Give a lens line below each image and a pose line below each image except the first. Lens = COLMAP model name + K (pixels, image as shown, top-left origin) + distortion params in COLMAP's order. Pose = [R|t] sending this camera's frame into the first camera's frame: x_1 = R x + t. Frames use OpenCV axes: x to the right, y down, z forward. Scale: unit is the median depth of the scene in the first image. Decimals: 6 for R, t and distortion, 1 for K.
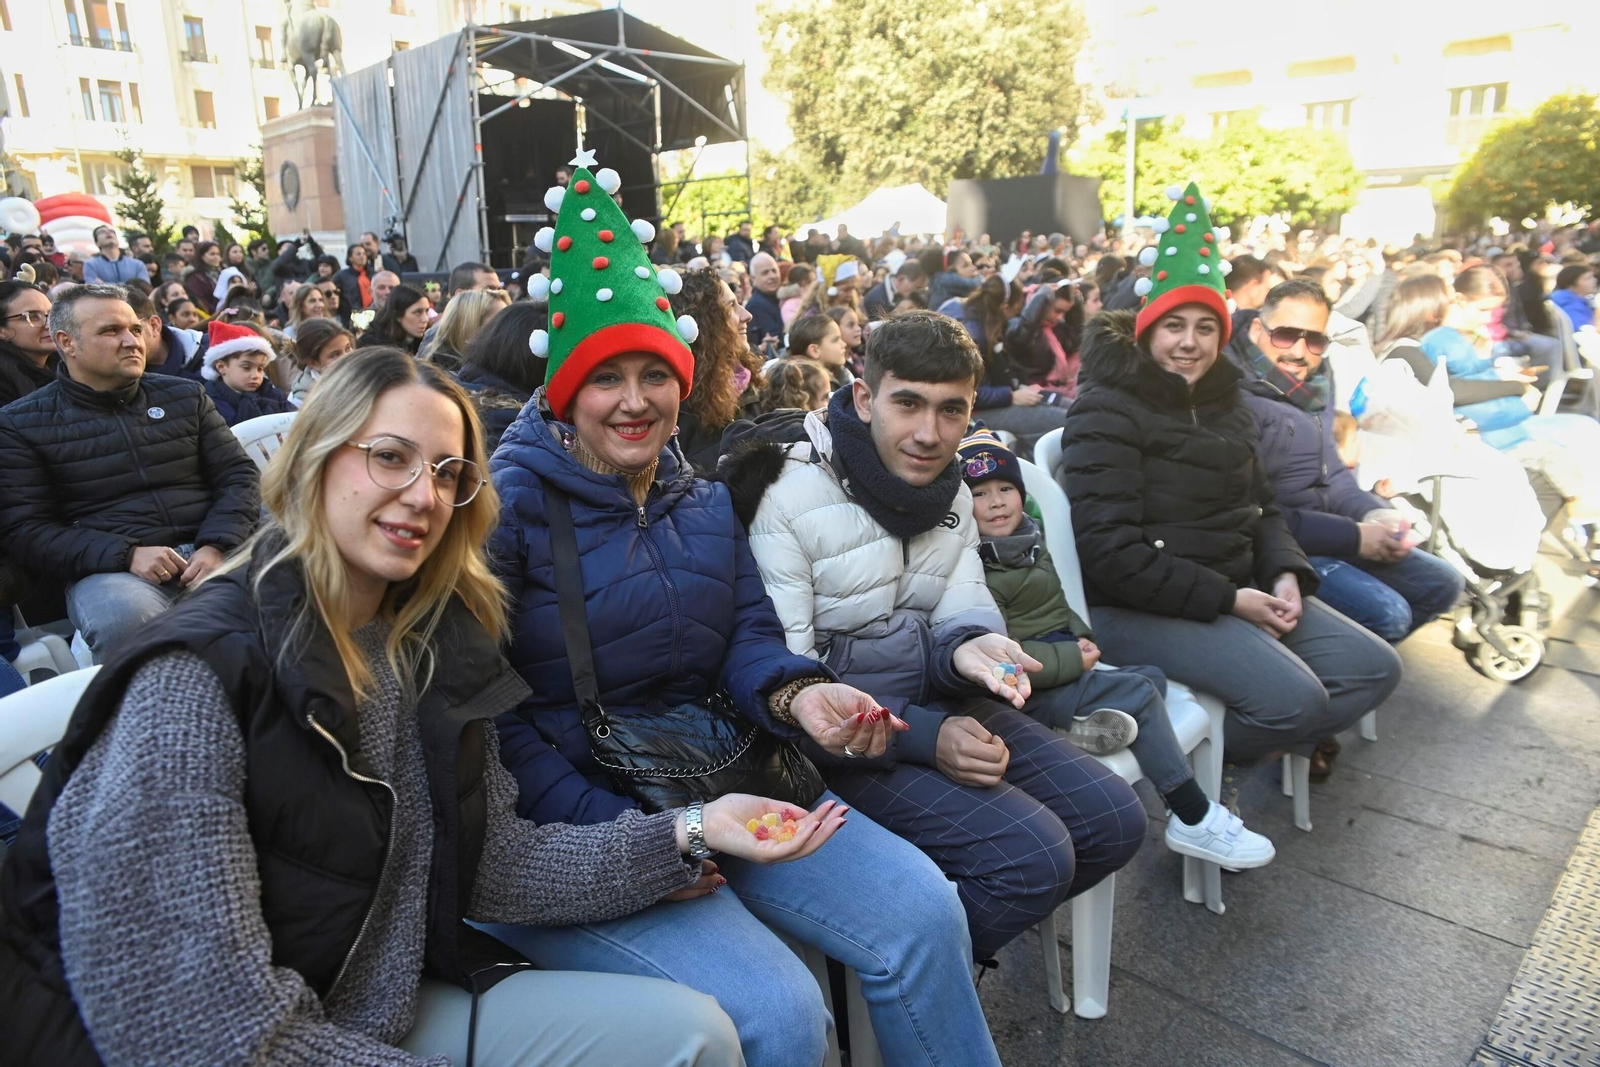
lens RADIAL K [[1074.0, 0, 807.5], [0, 1074.0, 526.4], [0, 0, 1]] dist [-0.115757, 0.086040]
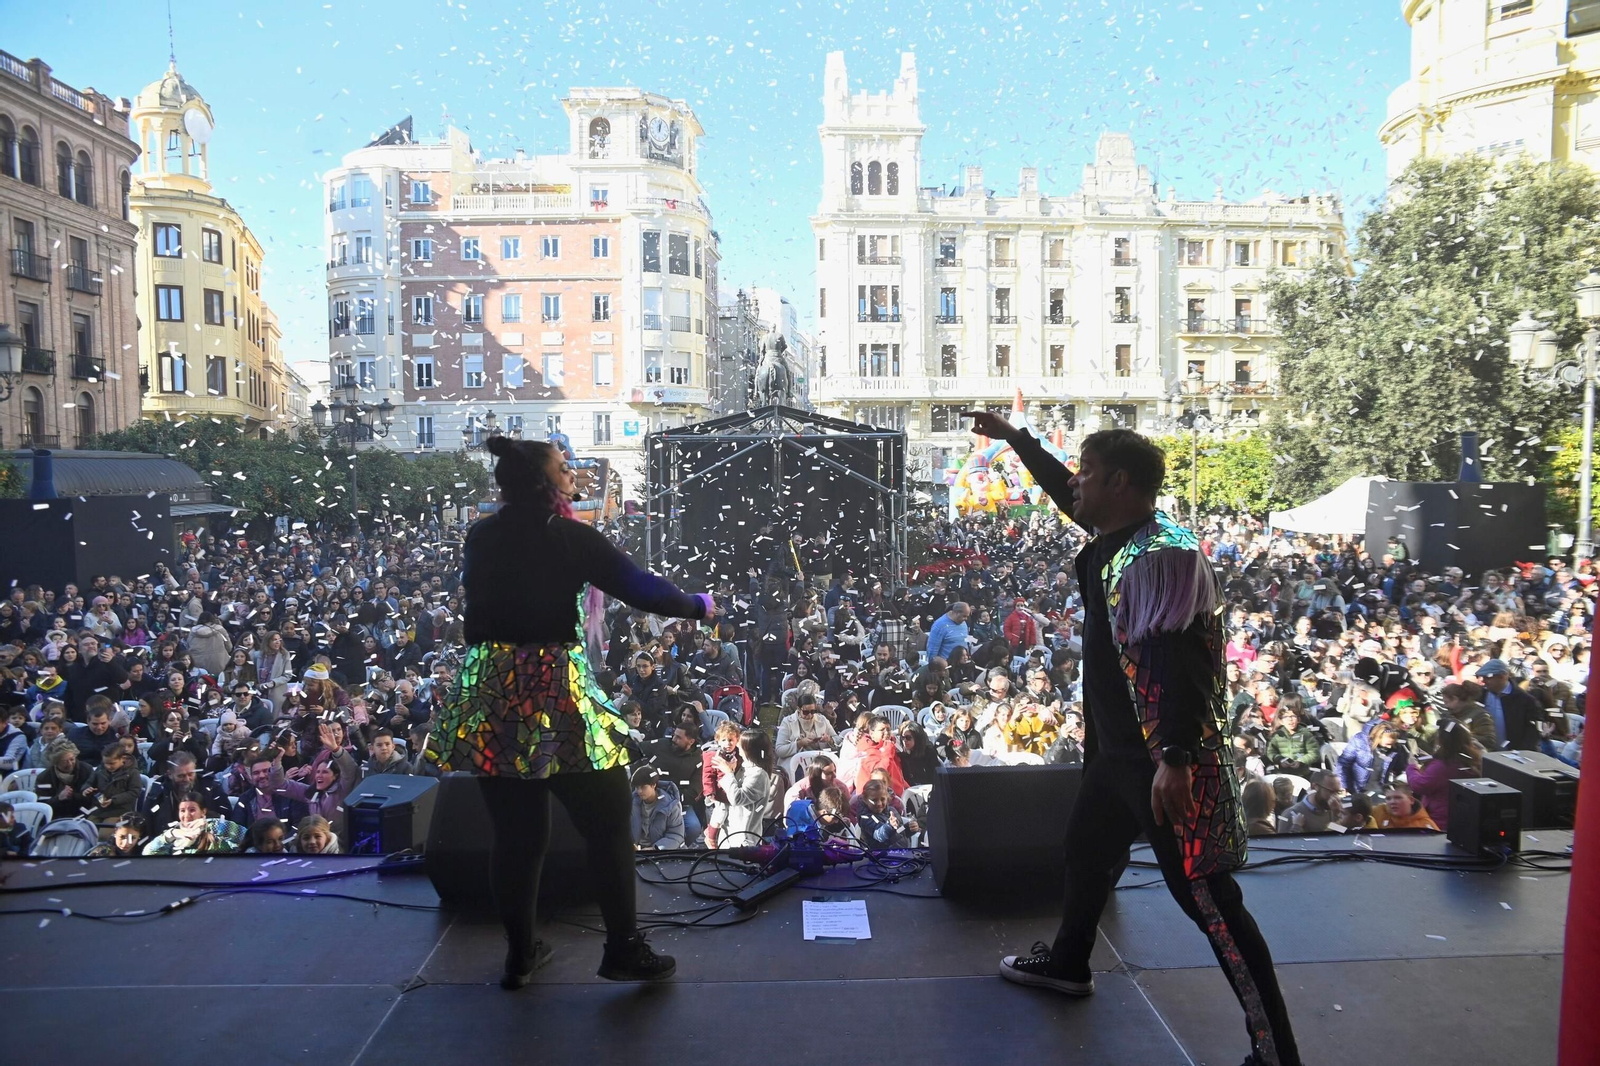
lens RADIAL K [[1090.8, 0, 808.4], [0, 1090.8, 541.3], [0, 0, 1]] dist [-0.118994, 0.101656]
pose [[0.727909, 0.057899, -0.683225, 0.375553], [-0.169844, 0.980601, -0.097852, -0.101151], [0.664306, 0.187269, 0.723622, 0.044502]]
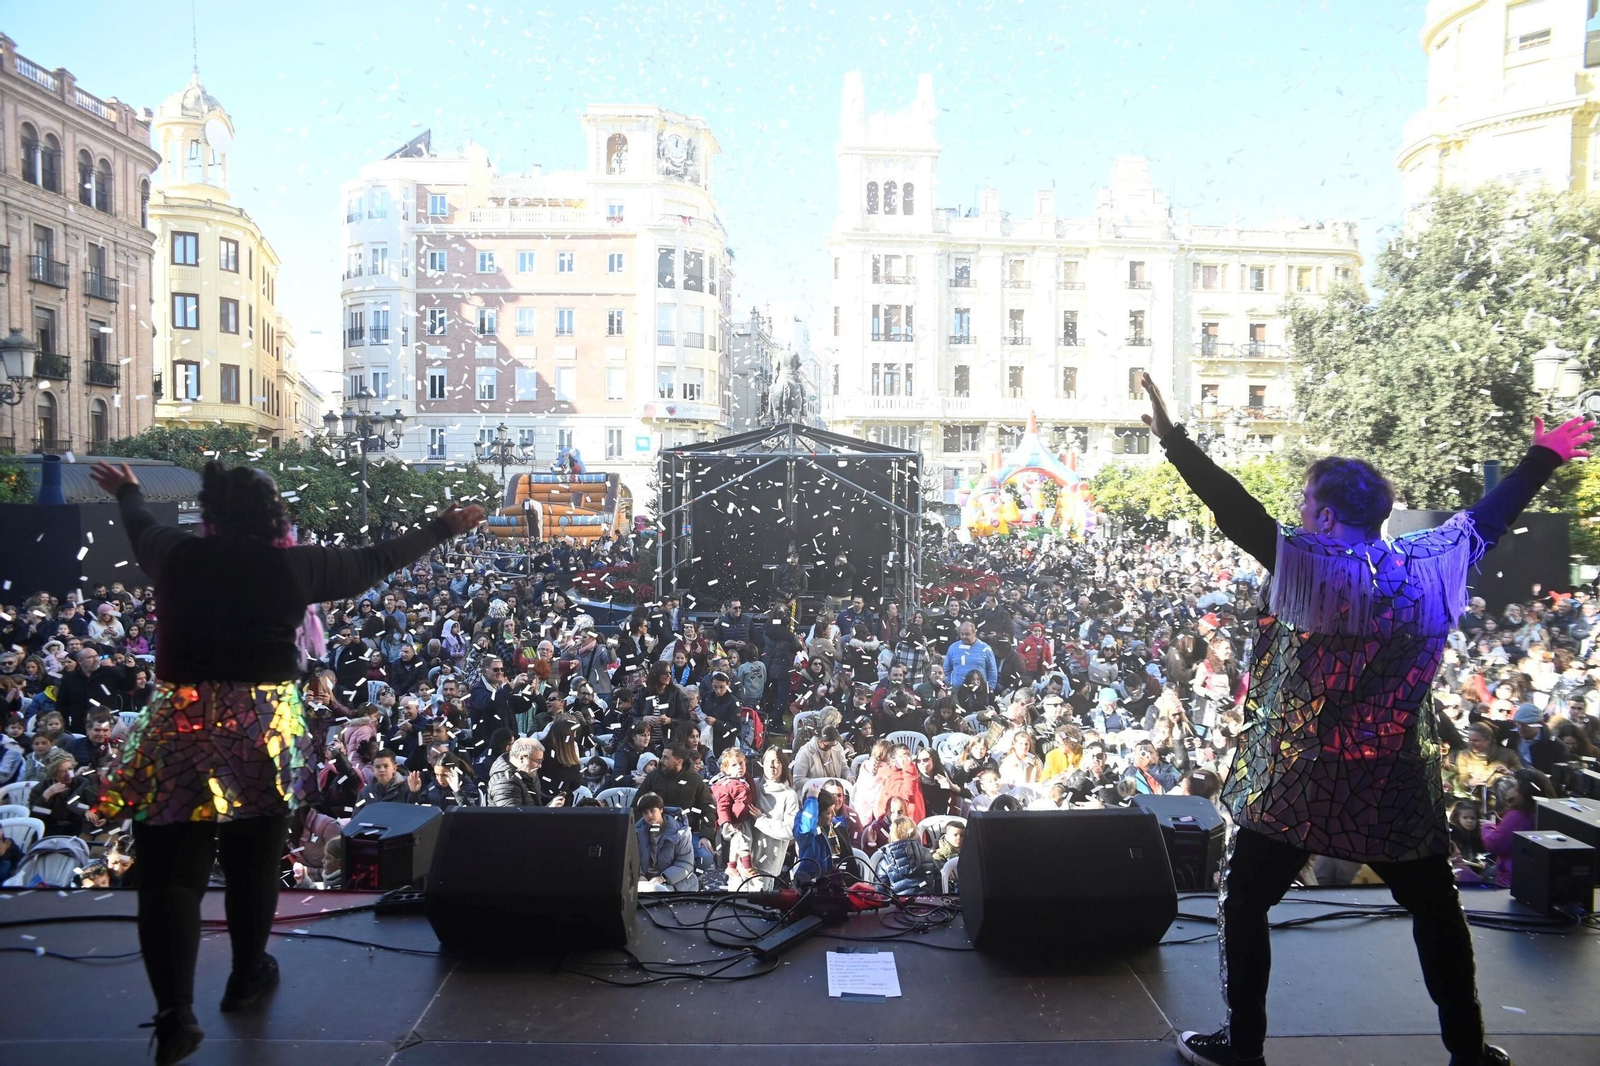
lens RADIAL K [[1090.6, 0, 810.8], [0, 1090.6, 538.3], [0, 0, 1]] dist [-0.117417, 0.099407]
pose [[0.722848, 0.056891, -0.688662, 0.368069], [-0.186774, 0.975595, -0.115451, -0.102548], [0.665287, 0.212078, 0.715833, 0.048377]]
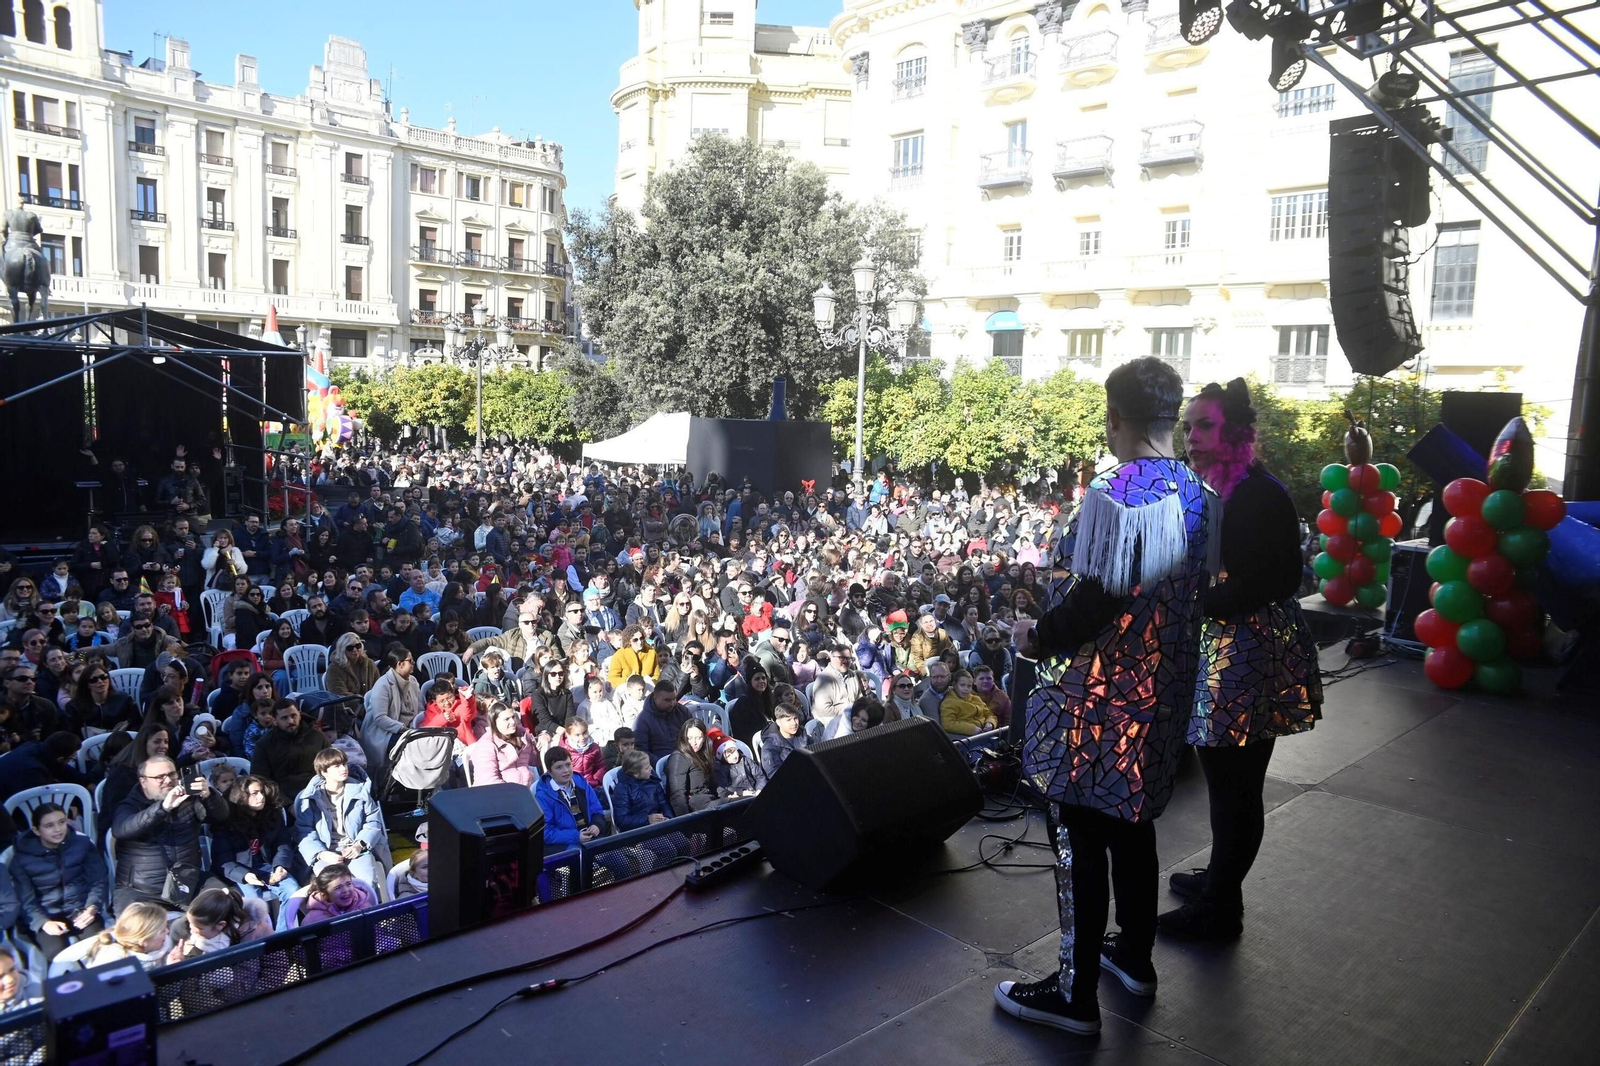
lens RADIAL K [[1089.6, 0, 806.2], [0, 1089.6, 531.8], [0, 0, 1]] dist [-0.116763, 0.098501]
pose [[0.998184, 0.055329, -0.023800, 0.253775], [-0.057946, 0.989971, -0.128842, -0.085759], [0.016433, 0.129987, 0.991379, -0.004766]]
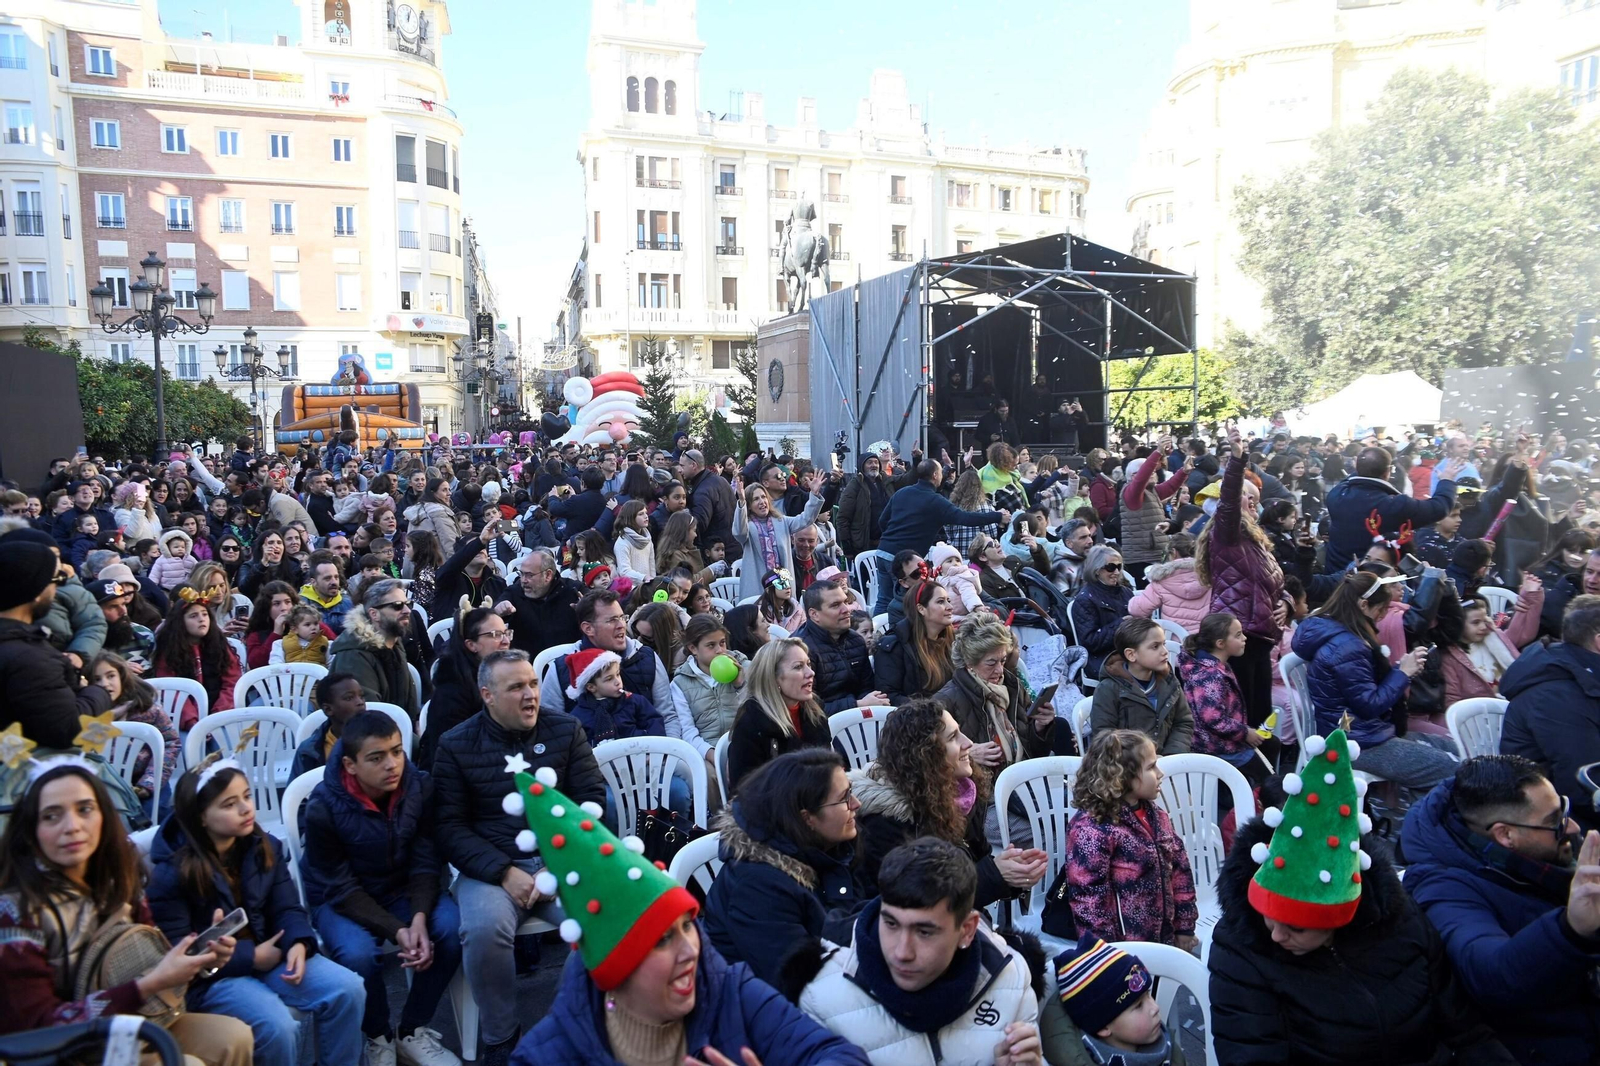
lens RADIAL K [[1087.3, 0, 804.3], [0, 1087.3, 536.2], [0, 0, 1]] dist [-0.117110, 0.096707]
pose [[0.905814, 0.049791, -0.420739, 0.021995], [-0.106634, 0.987895, -0.112665, -0.024804], [0.410036, 0.146919, 0.900159, -0.009094]]
